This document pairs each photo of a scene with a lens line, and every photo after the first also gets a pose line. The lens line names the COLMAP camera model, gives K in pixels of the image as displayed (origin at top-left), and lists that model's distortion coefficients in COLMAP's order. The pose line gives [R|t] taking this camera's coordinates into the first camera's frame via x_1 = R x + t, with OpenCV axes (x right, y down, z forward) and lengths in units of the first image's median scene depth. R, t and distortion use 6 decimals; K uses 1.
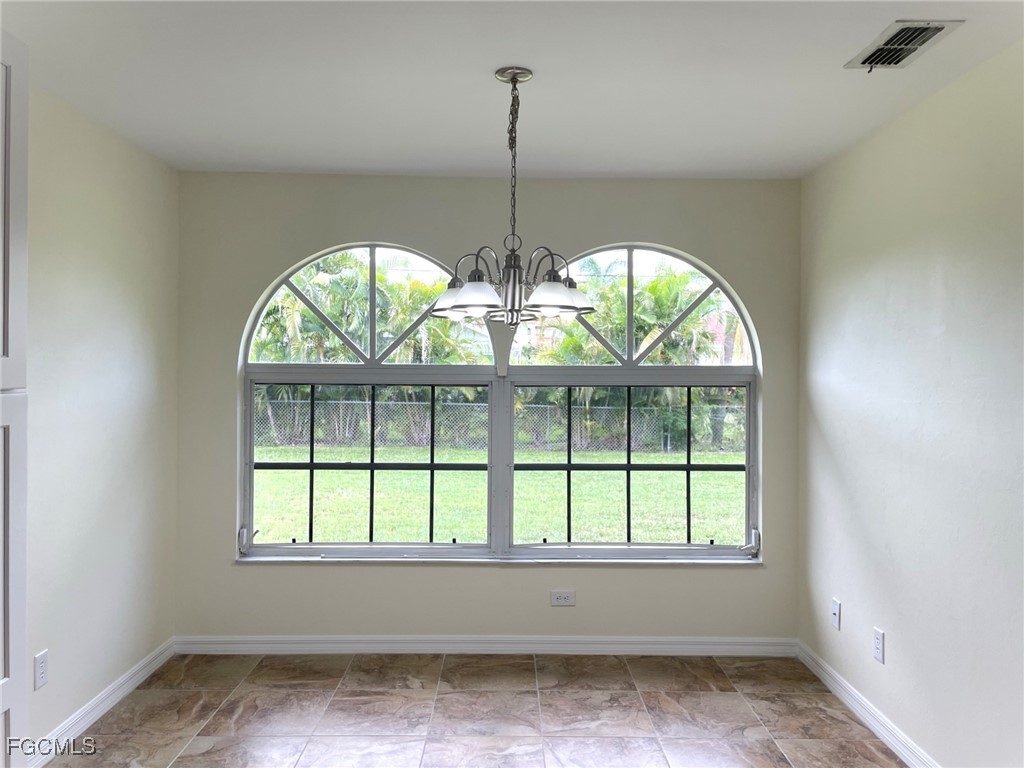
lens RADIAL K [[798.5, 0, 507.9], [0, 798.5, 369.8], [0, 0, 1]] dist [0.093665, -0.125473]
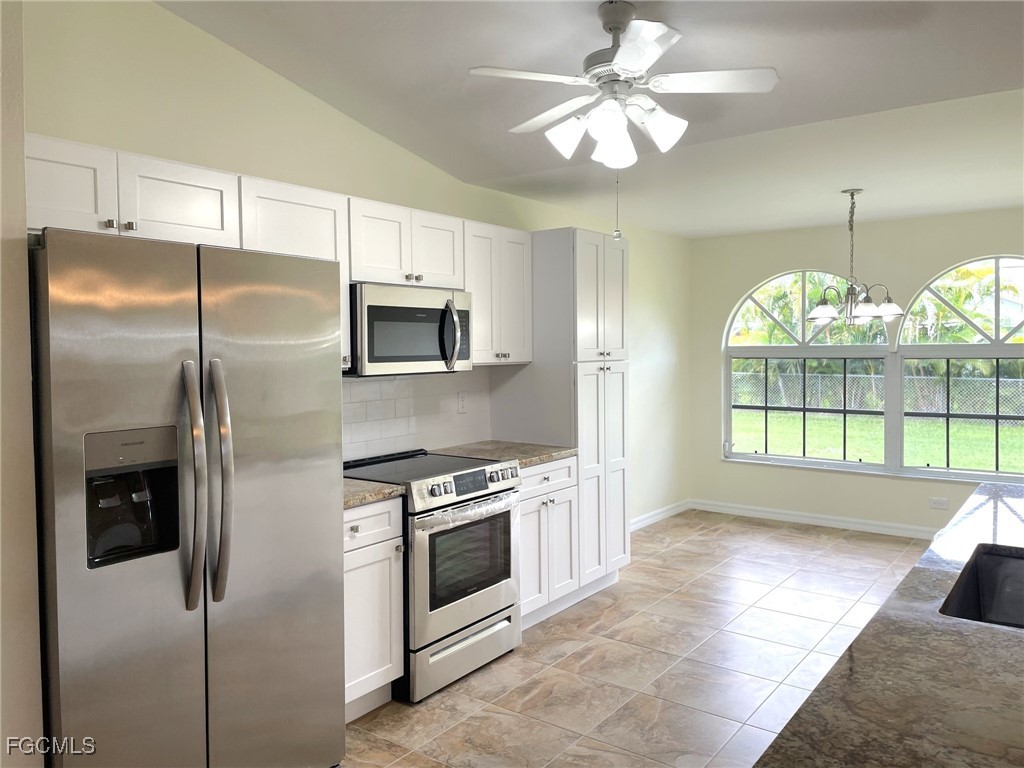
lens RADIAL K [[776.4, 0, 509.4], [0, 776.4, 376.8], [0, 0, 1]] dist [0.085075, -0.113577]
pose [[0.800821, 0.010017, -0.598820, 0.295687], [0.013492, 0.999305, 0.034760, -0.006927], [0.598752, -0.035916, 0.800129, -0.599551]]
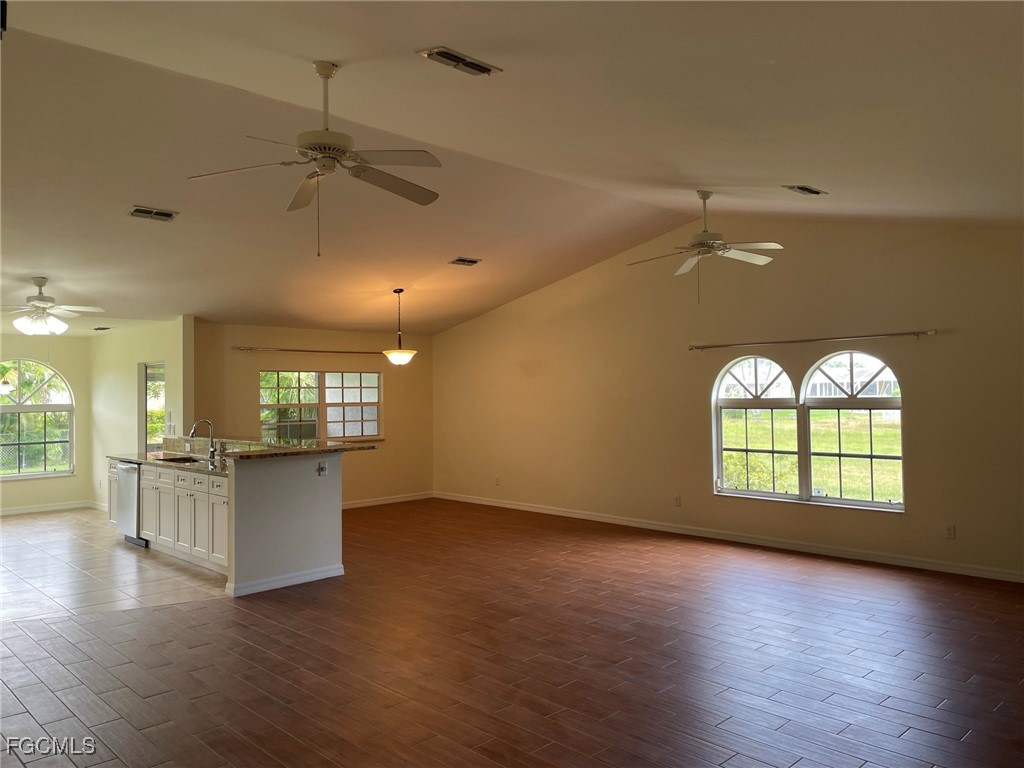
lens RADIAL K [[776.4, 0, 509.4], [0, 776.4, 376.8], [0, 0, 1]] dist [0.085075, -0.113577]
pose [[0.724466, -0.001705, 0.689309, -0.464527], [0.019308, 0.999655, -0.017820, -0.019467], [-0.689040, 0.026219, 0.724249, -1.972532]]
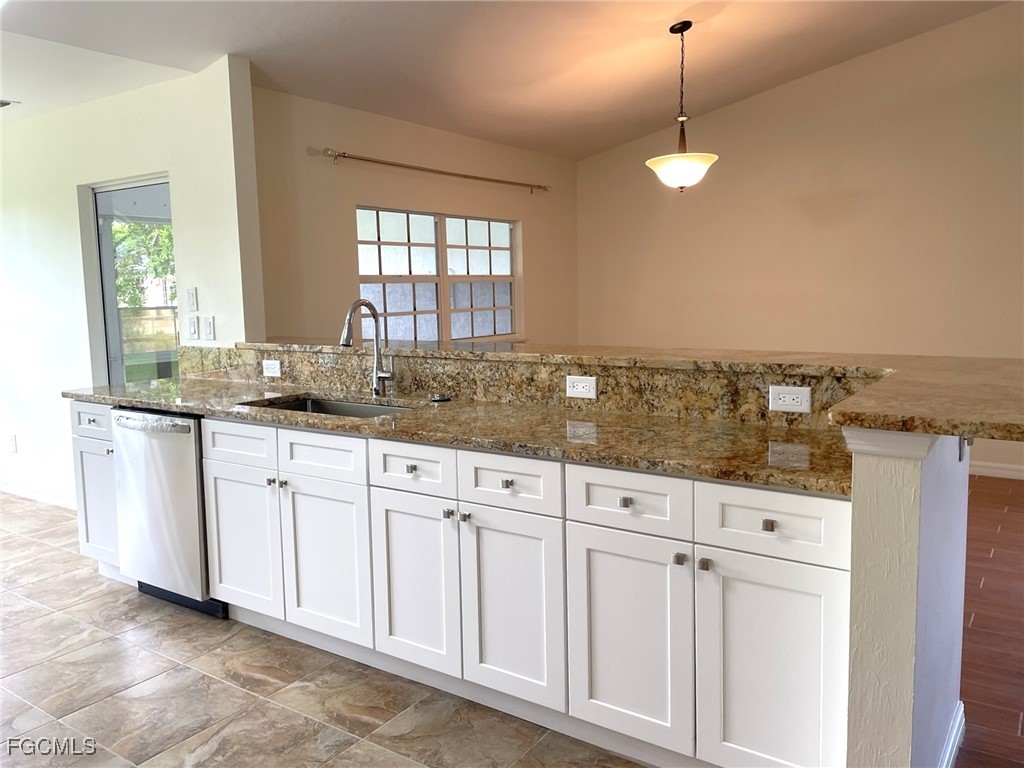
lens RADIAL K [[798.5, 0, 507.9], [0, 798.5, 369.8], [0, 0, 1]] dist [0.093665, -0.125473]
pose [[0.570885, -0.108771, 0.813793, -0.245307], [0.028667, 0.993222, 0.112643, 0.019213], [-0.820530, -0.040977, 0.570133, -0.625613]]
